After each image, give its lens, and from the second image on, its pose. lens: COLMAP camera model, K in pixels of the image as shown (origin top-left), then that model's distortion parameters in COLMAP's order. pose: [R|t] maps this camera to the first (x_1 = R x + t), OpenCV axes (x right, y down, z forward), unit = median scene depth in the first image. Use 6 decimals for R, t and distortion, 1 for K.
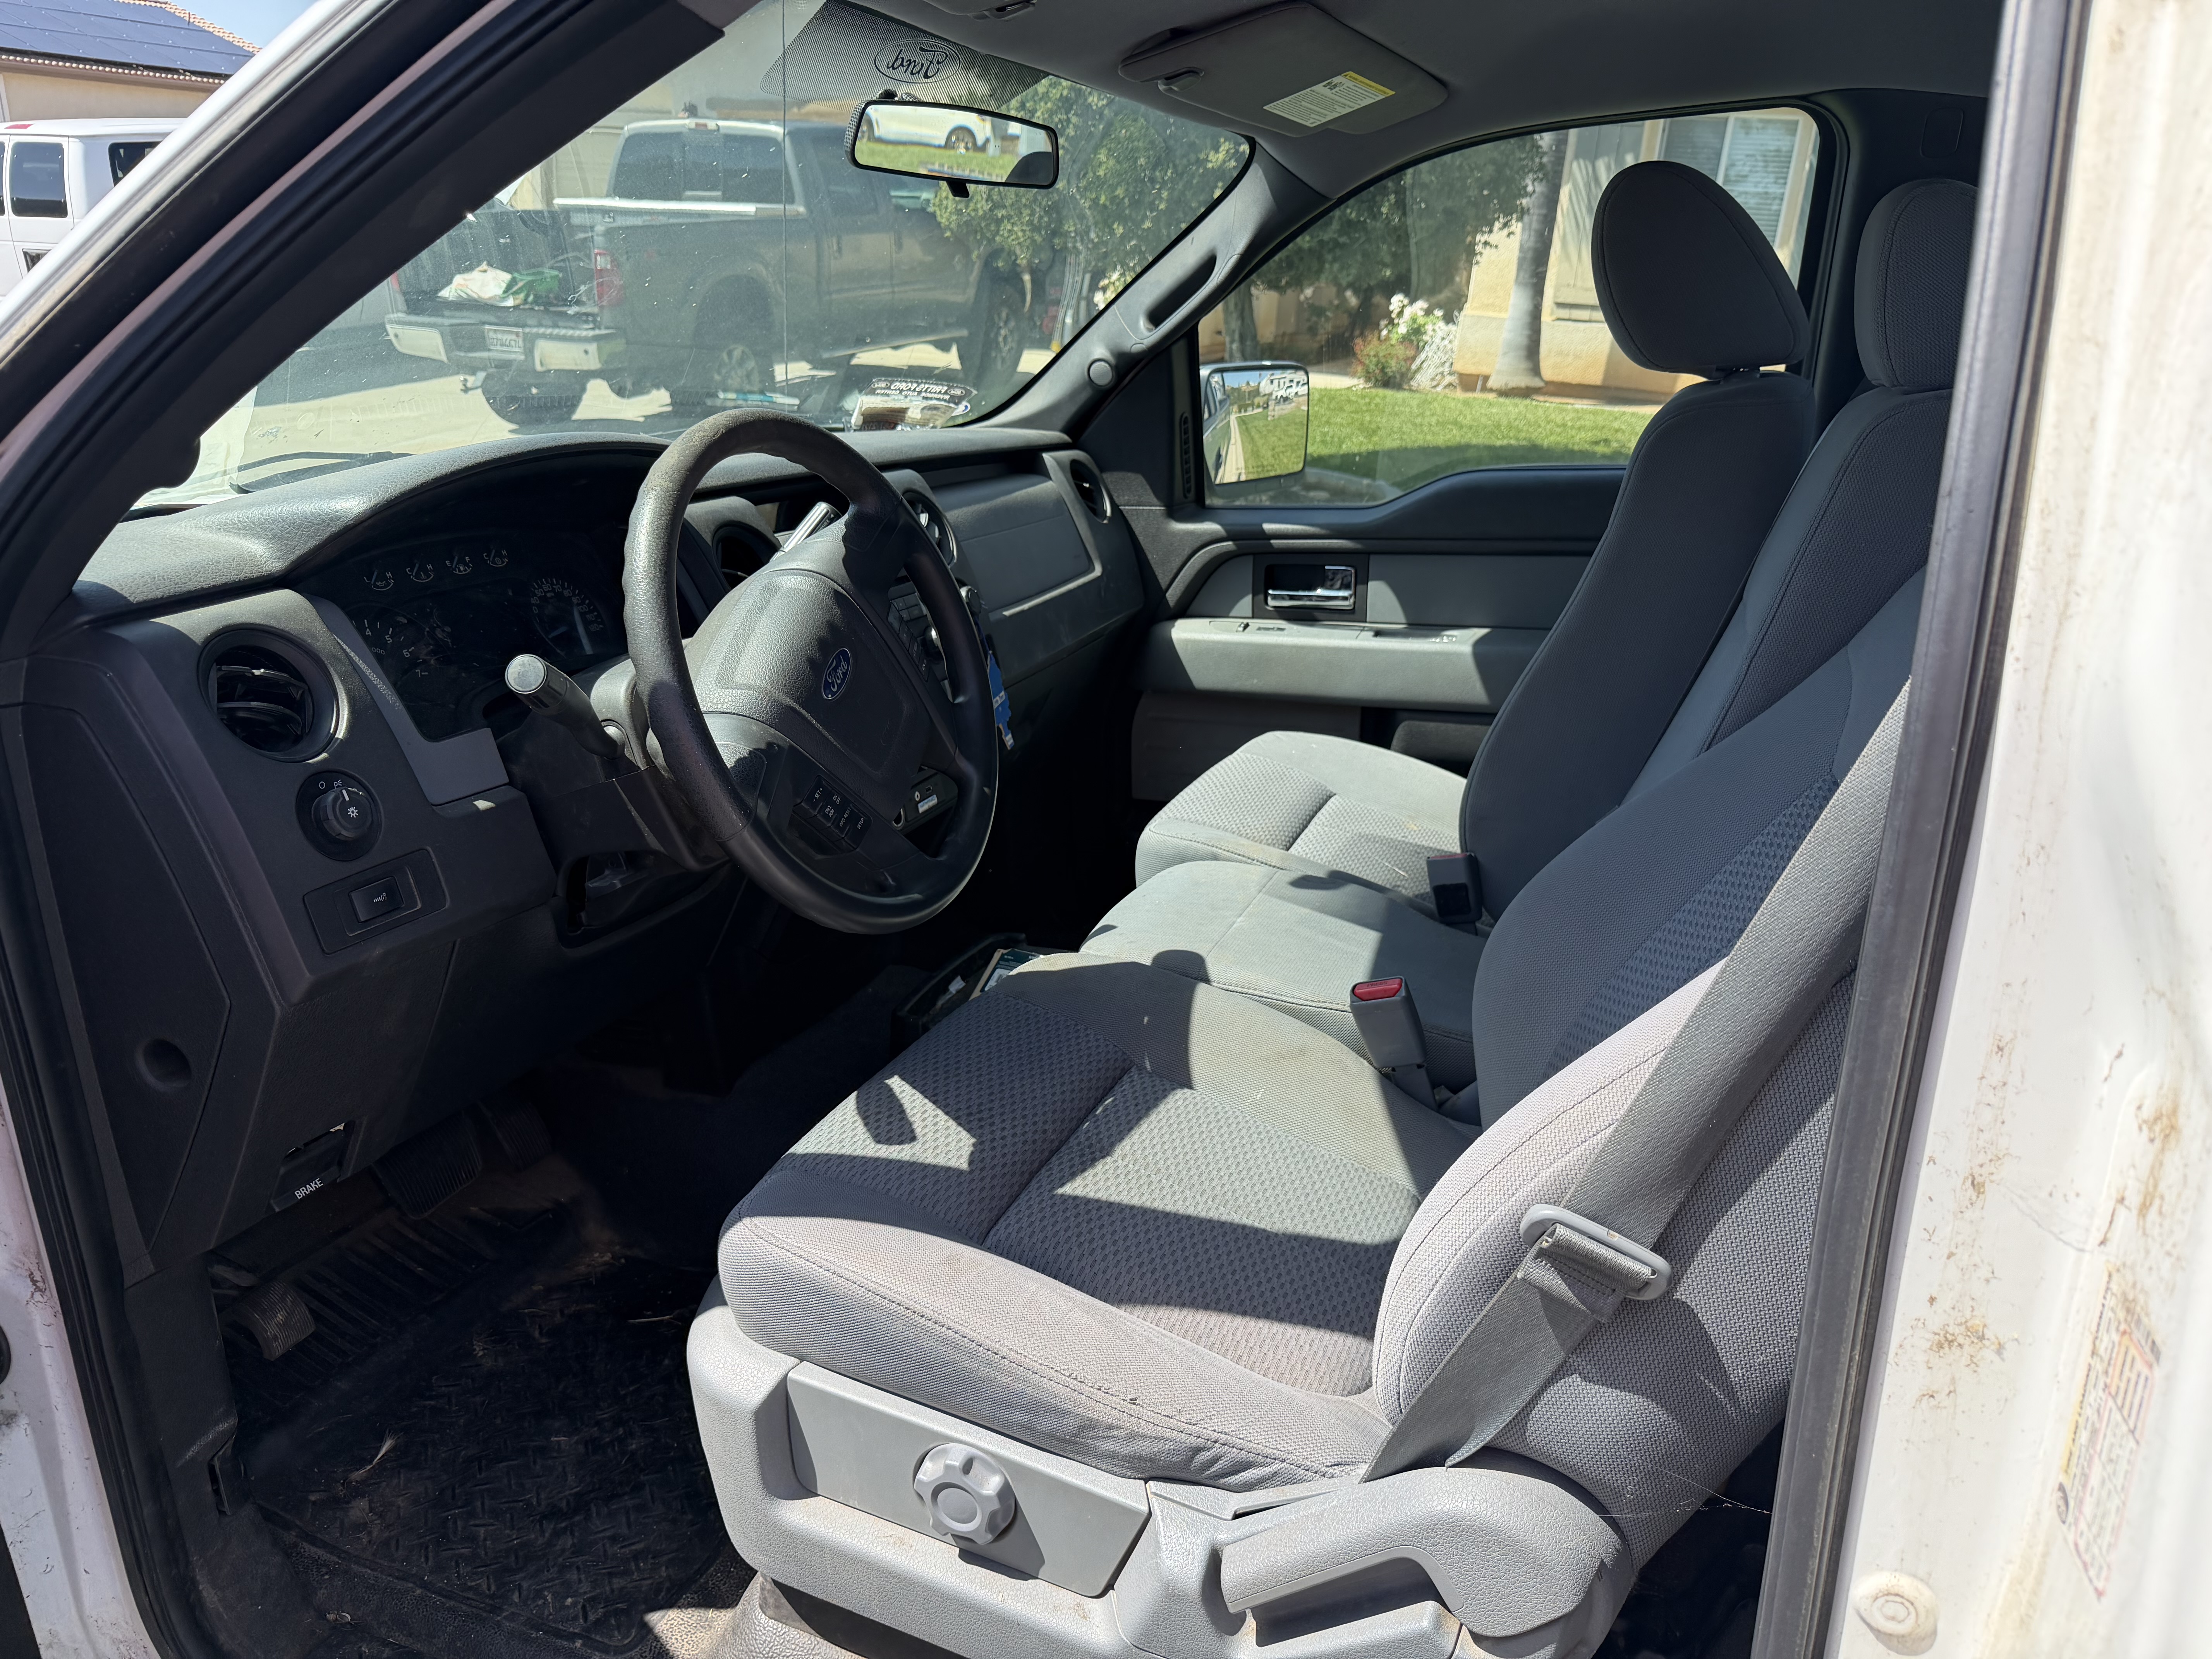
lens RADIAL K [[1556.8, 0, 1109.3], [0, 1556.8, 833.7], [0, 0, 1]] dist [0.002106, -0.012237]
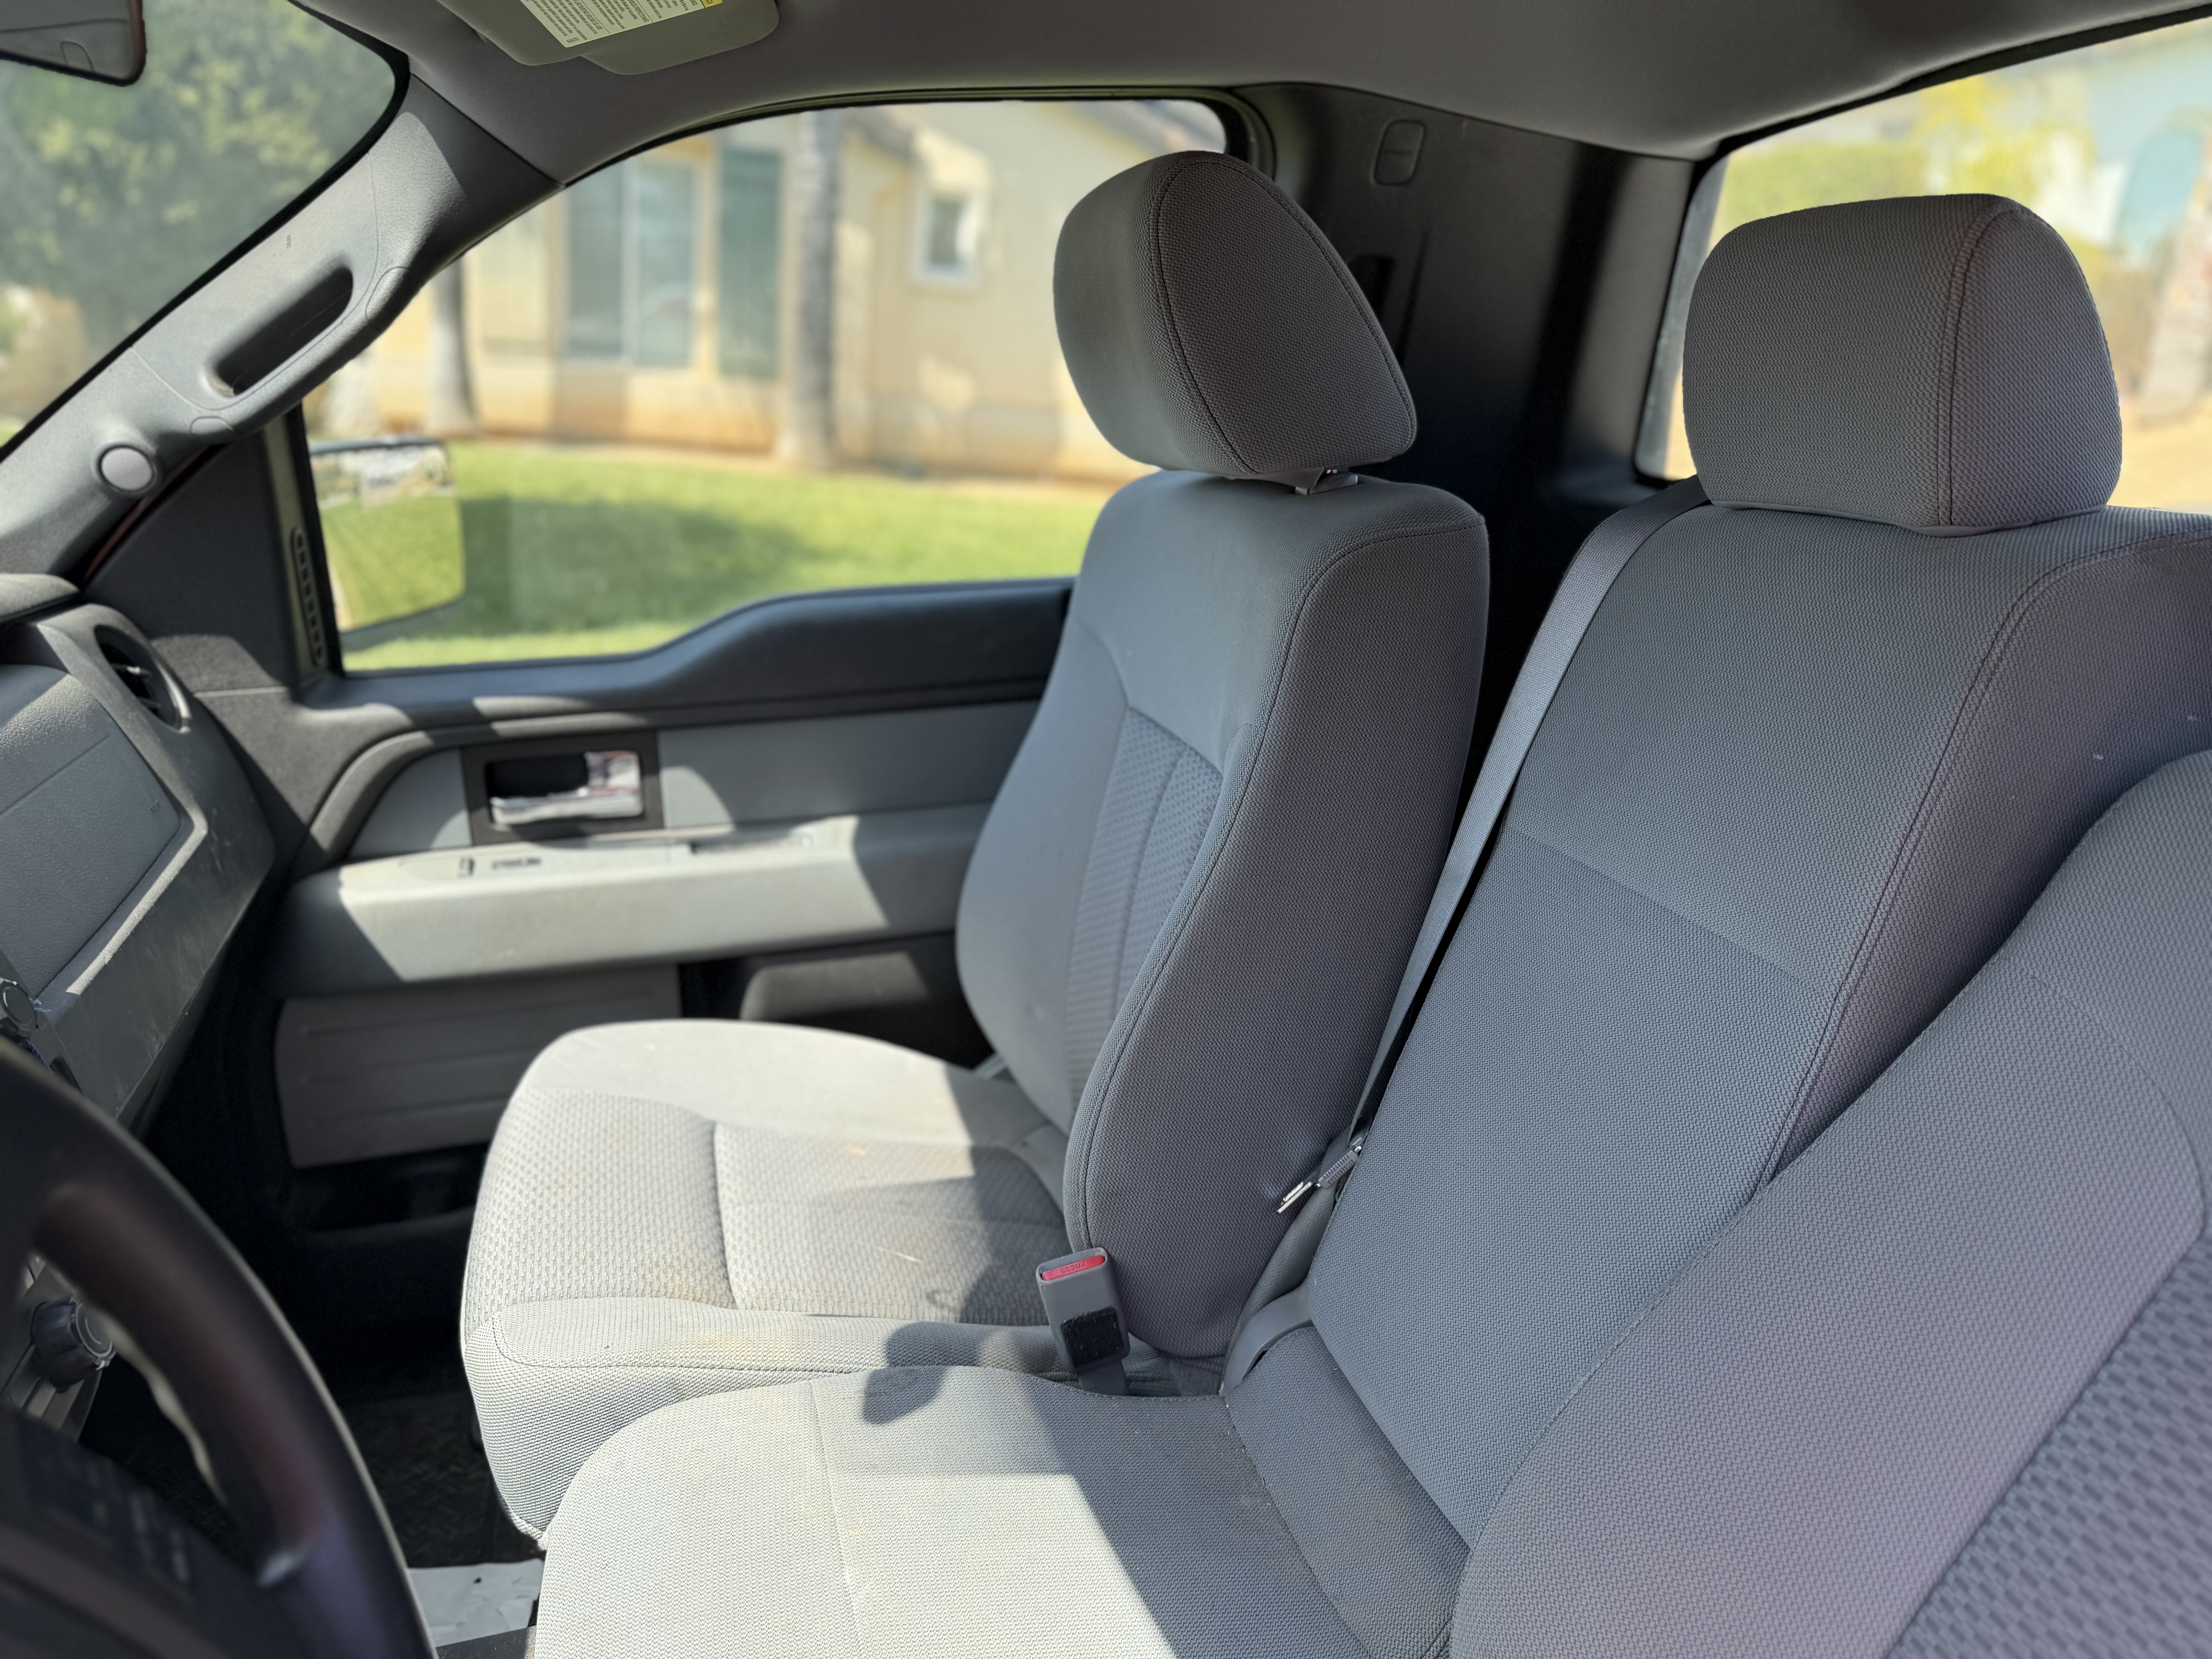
lens RADIAL K [[1500.5, 0, 1112.0], [0, 1500.5, 818.2], [0, 0, 1]] dist [0.000561, -0.050140]
pose [[0.780739, -0.165384, 0.602573, -0.070412], [0.178562, 0.983176, 0.038487, -0.130664], [-0.598800, 0.077548, 0.797135, 0.375948]]
